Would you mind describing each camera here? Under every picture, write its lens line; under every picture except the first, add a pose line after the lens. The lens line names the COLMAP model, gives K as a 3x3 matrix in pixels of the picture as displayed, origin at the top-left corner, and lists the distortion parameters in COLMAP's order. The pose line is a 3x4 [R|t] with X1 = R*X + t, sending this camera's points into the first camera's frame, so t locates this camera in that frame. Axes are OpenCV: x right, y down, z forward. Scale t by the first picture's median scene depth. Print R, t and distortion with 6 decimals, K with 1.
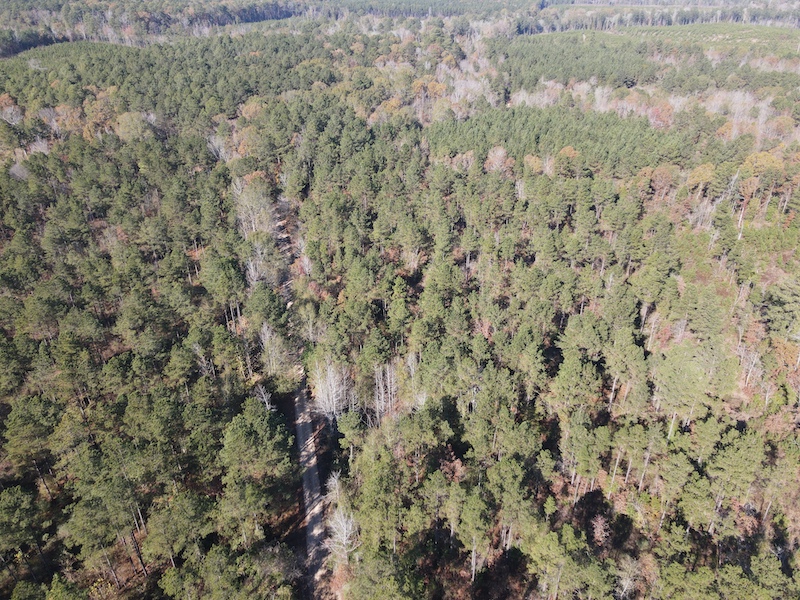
lens RADIAL K [[581.3, 0, 399.4], [0, 581.3, 301.2], [0, 0, 1]] dist [0.019163, -0.001935]
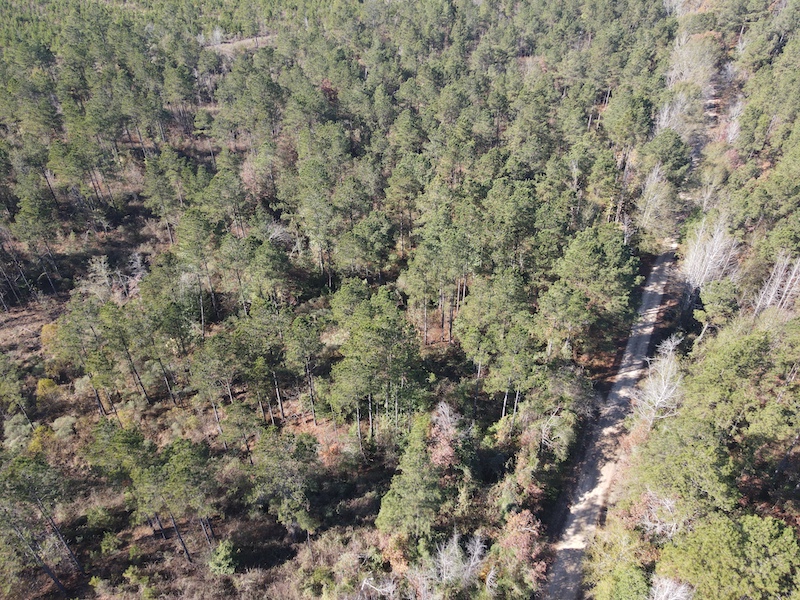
lens RADIAL K [[581.3, 0, 398.2], [0, 581.3, 303.1], [0, 0, 1]] dist [0.019163, -0.001935]
pose [[0.763109, 0.393402, -0.512738, -0.003998], [-0.320067, 0.919305, 0.228986, 0.129340], [0.561446, -0.010631, 0.827445, 0.070543]]
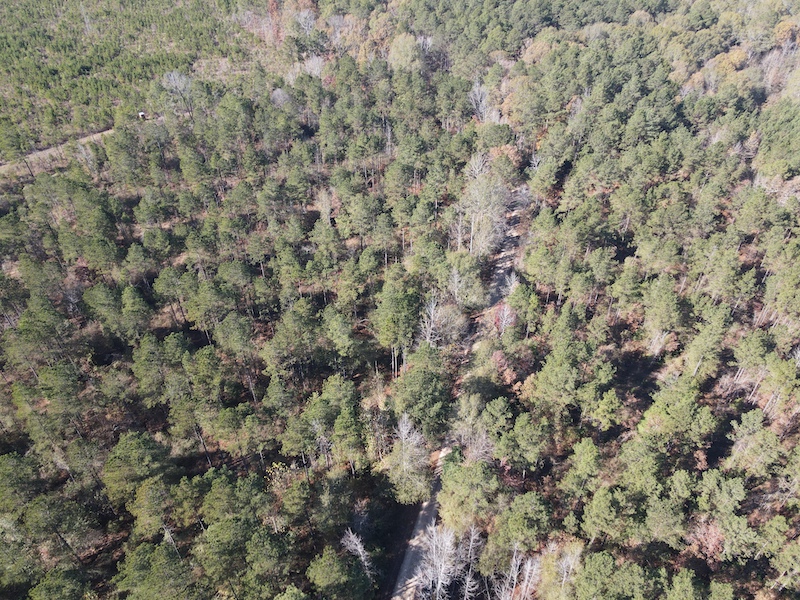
lens RADIAL K [[581.3, 0, 398.8], [0, 581.3, 304.3], [0, 0, 1]] dist [0.019163, -0.001935]
pose [[0.866193, 0.314233, -0.388546, 0.016362], [-0.240584, 0.943735, 0.226898, -0.245579], [0.437983, -0.103059, 0.893056, 0.274701]]
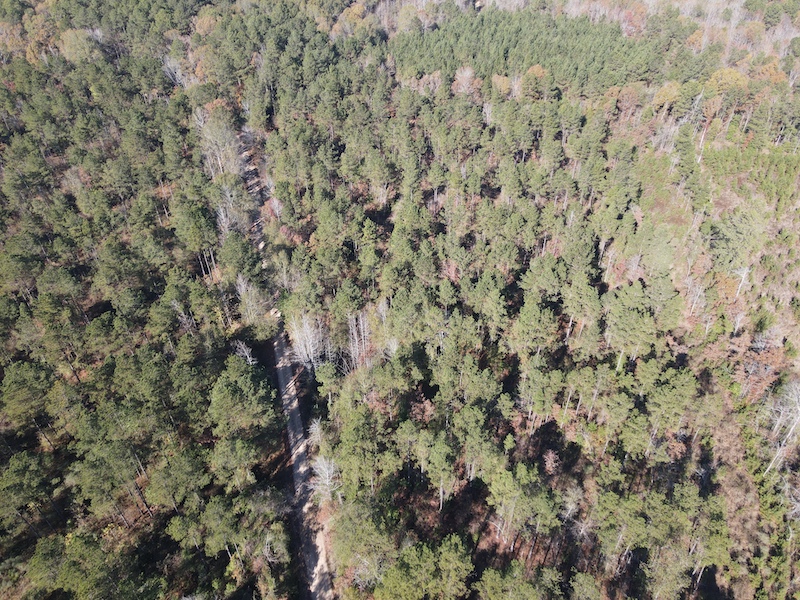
lens RADIAL K [[581.3, 0, 400.1], [0, 581.3, 300.6], [0, 0, 1]] dist [0.019163, -0.001935]
pose [[0.998457, -0.037557, 0.040902, 0.008246], [0.030082, 0.984969, 0.170089, -0.075352], [-0.046675, -0.168596, 0.984580, -0.035782]]
